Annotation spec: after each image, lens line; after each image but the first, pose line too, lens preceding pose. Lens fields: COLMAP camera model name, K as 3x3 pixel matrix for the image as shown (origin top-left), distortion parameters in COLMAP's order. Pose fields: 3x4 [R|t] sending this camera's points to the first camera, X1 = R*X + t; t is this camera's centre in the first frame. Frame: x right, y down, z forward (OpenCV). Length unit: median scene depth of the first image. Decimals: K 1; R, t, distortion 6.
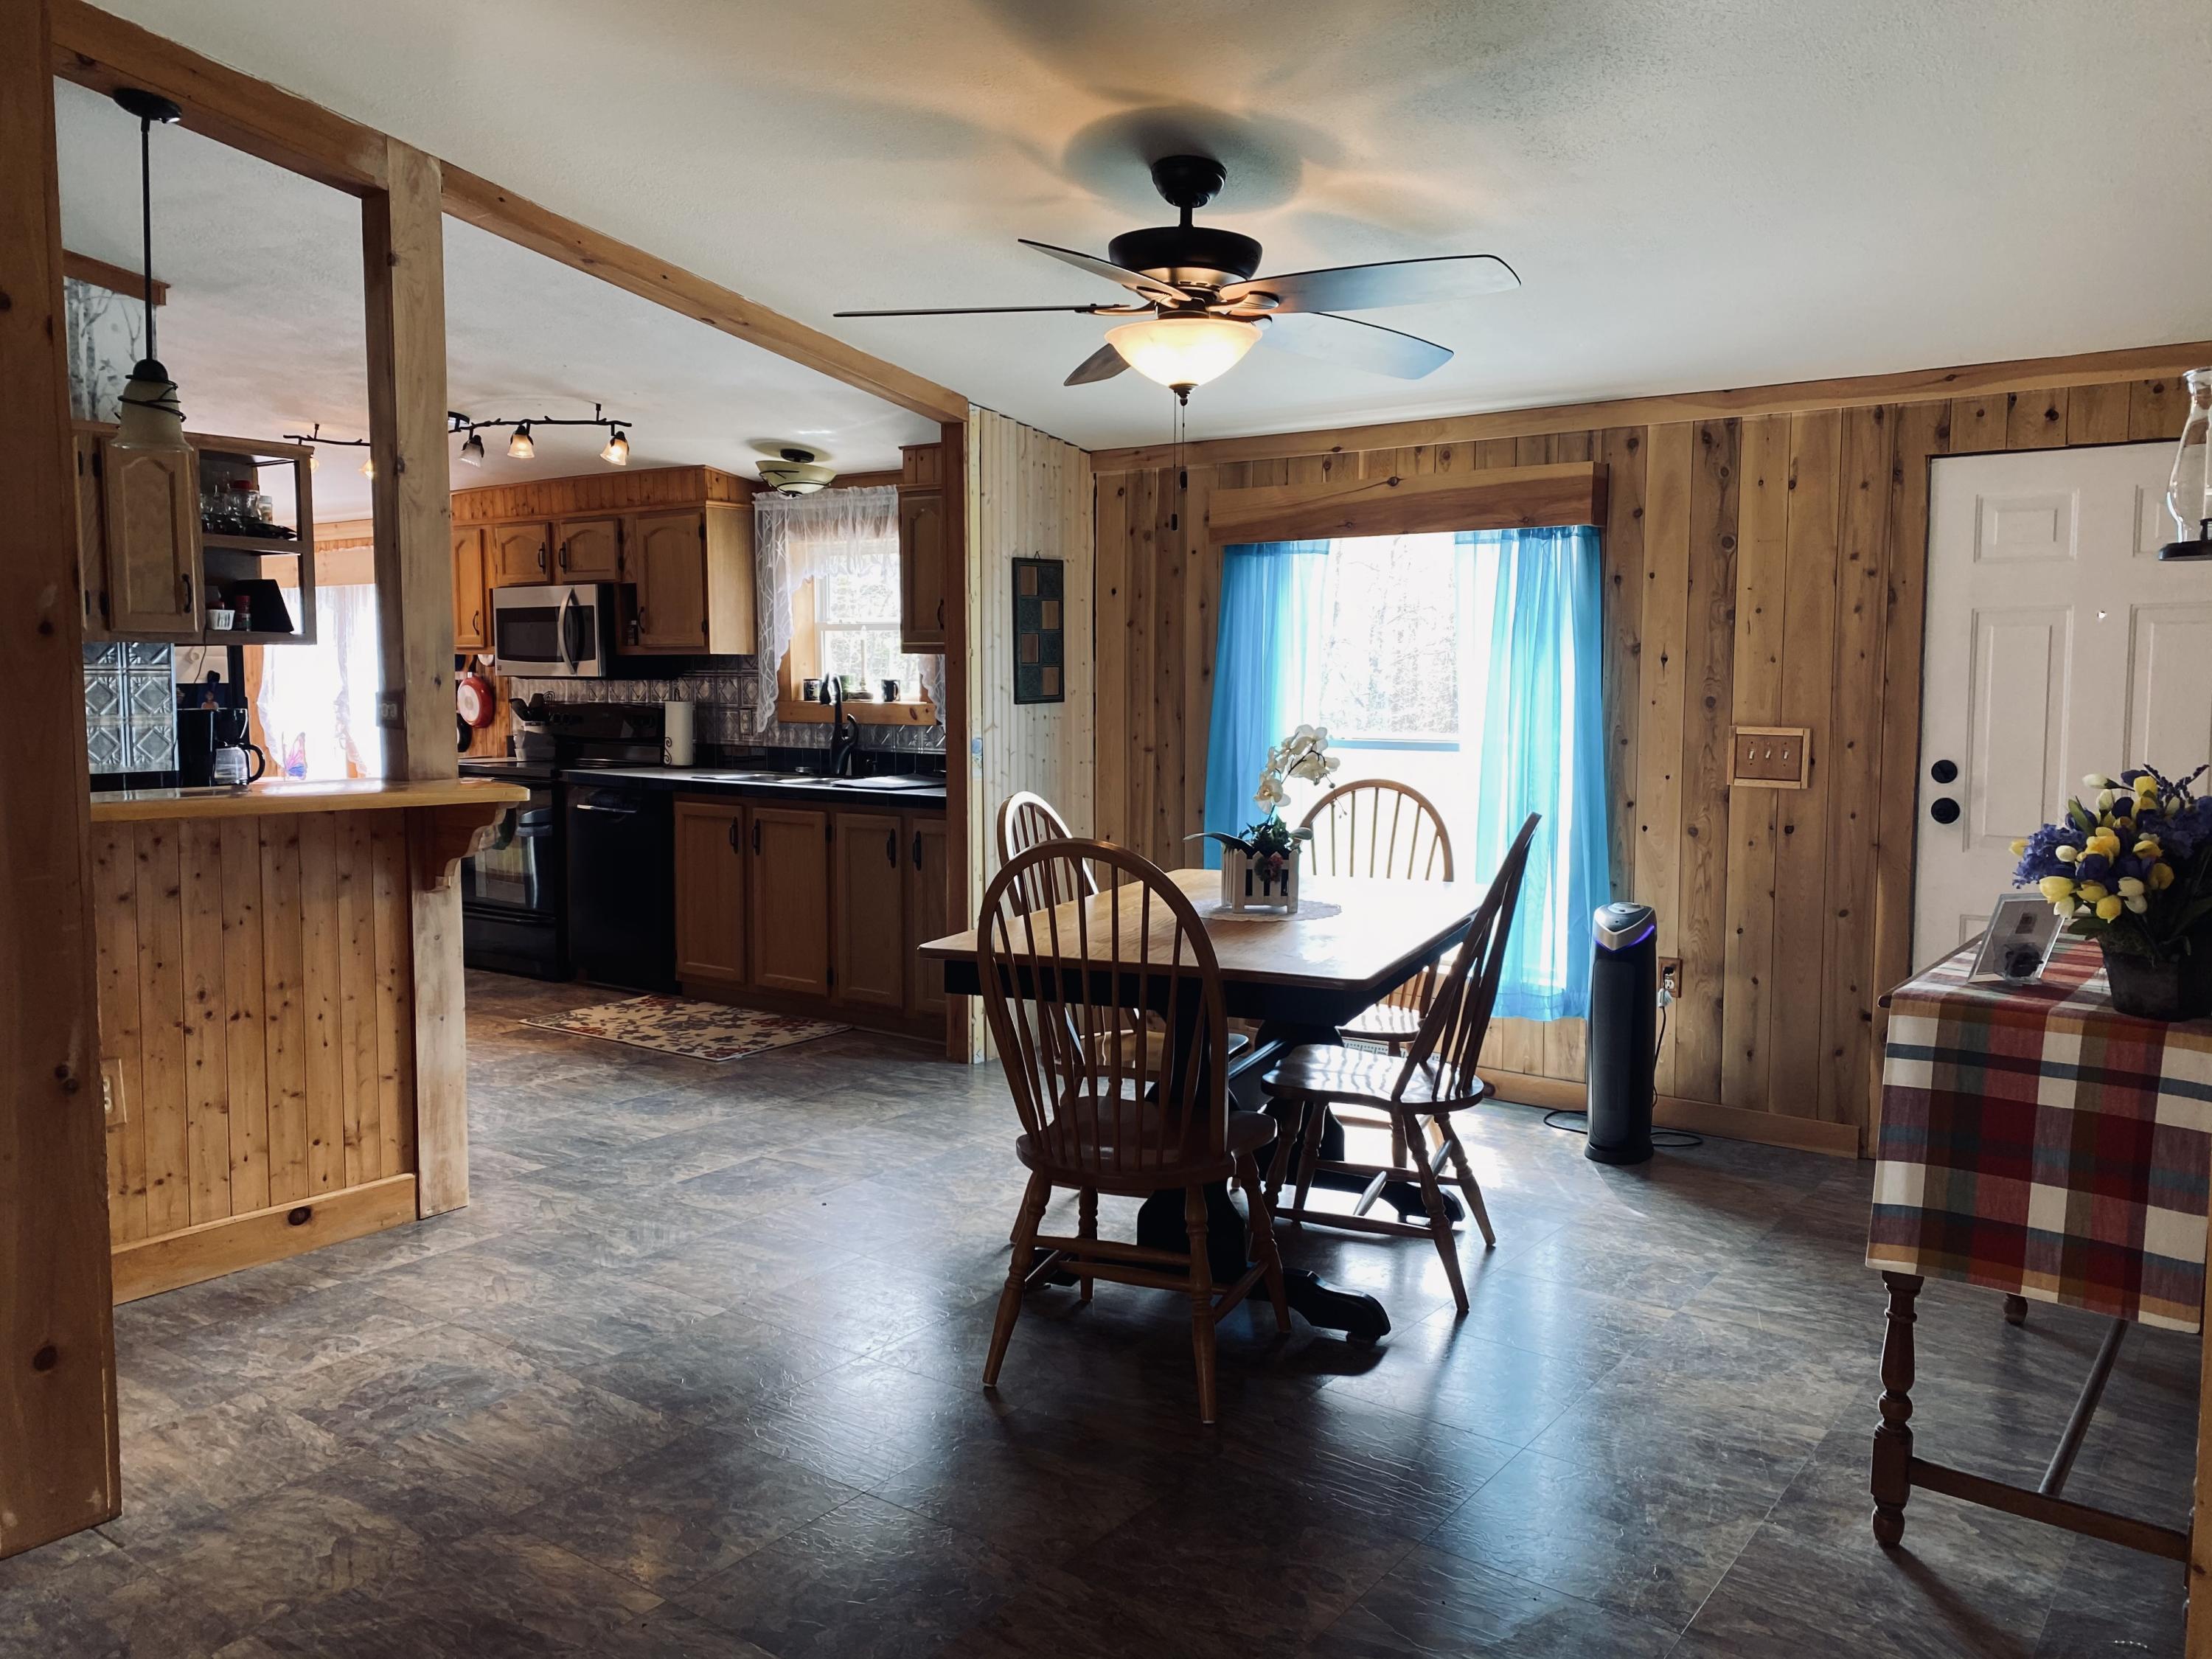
lens RADIAL K [[1685.3, 0, 1106.0], [0, 1685.3, 824.8], [0, 0, 1]] dist [0.025362, -0.003493]
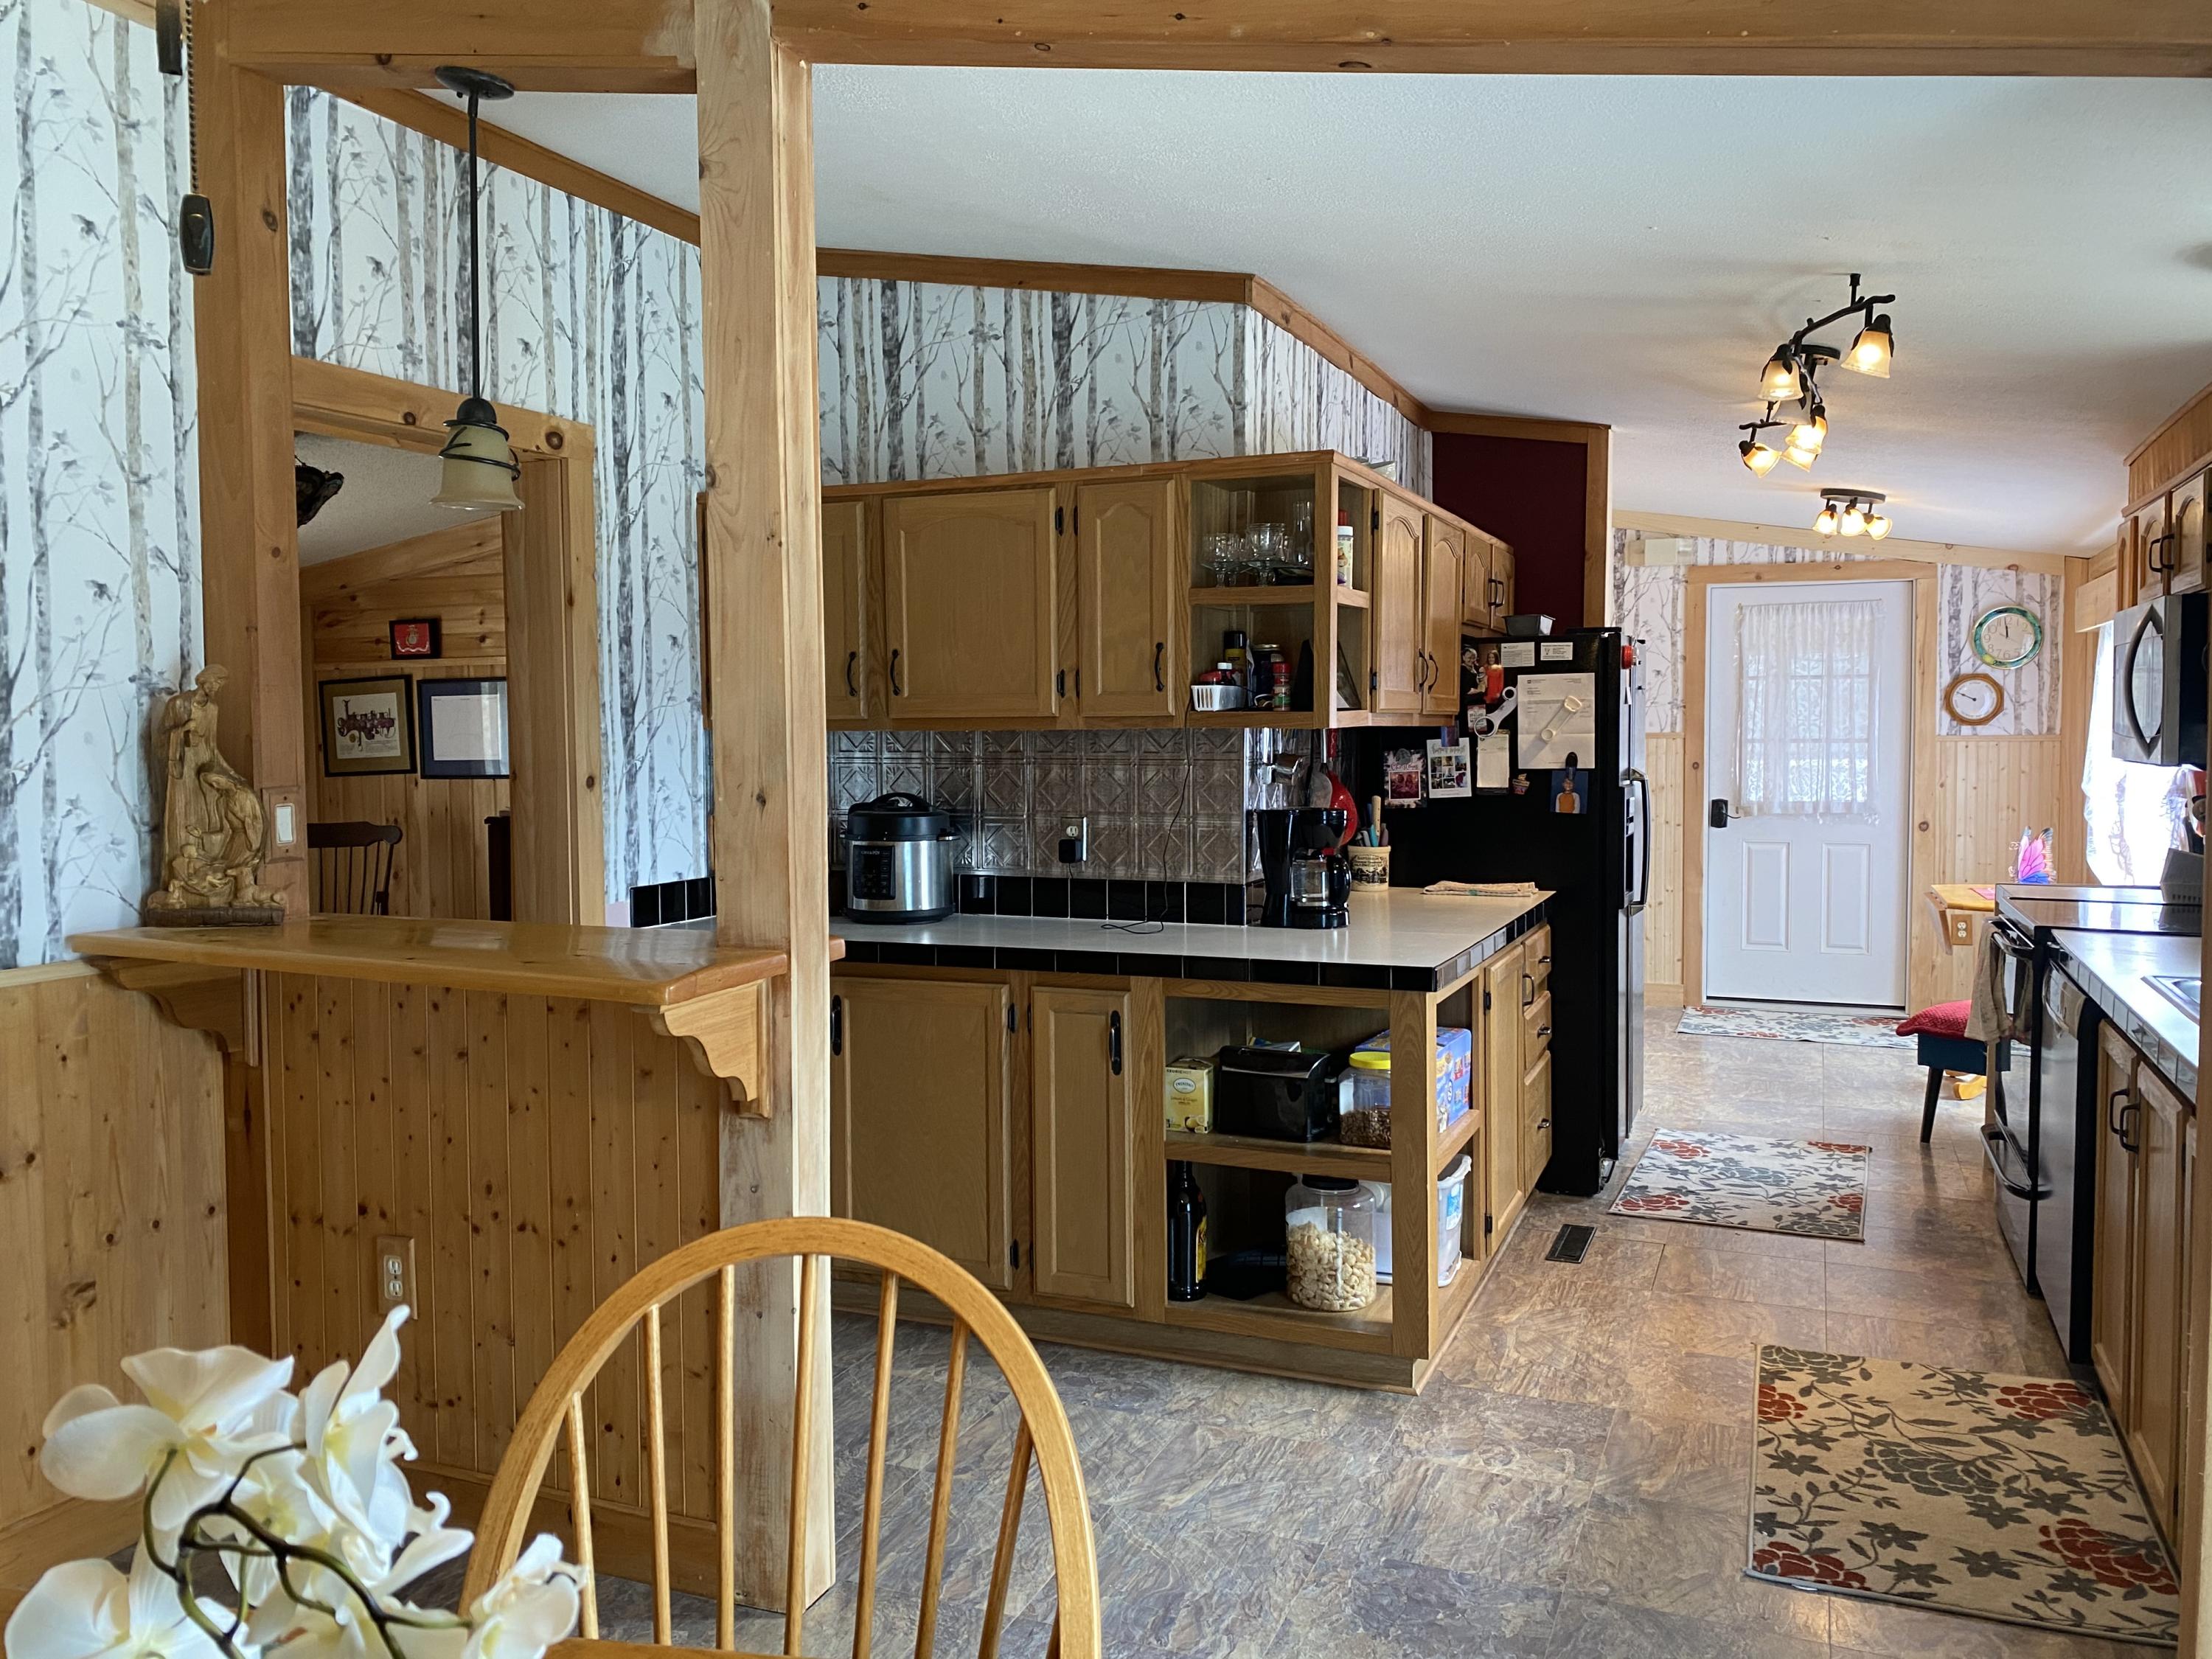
lens RADIAL K [[1685.3, 0, 1105.0], [0, 1685.3, 818.2], [0, 0, 1]] dist [0.025362, -0.003493]
pose [[0.244646, 0.052061, -0.968214, 0.264639], [-0.081174, 0.996152, 0.033052, -0.109636], [0.966209, 0.070508, 0.247930, 0.964091]]
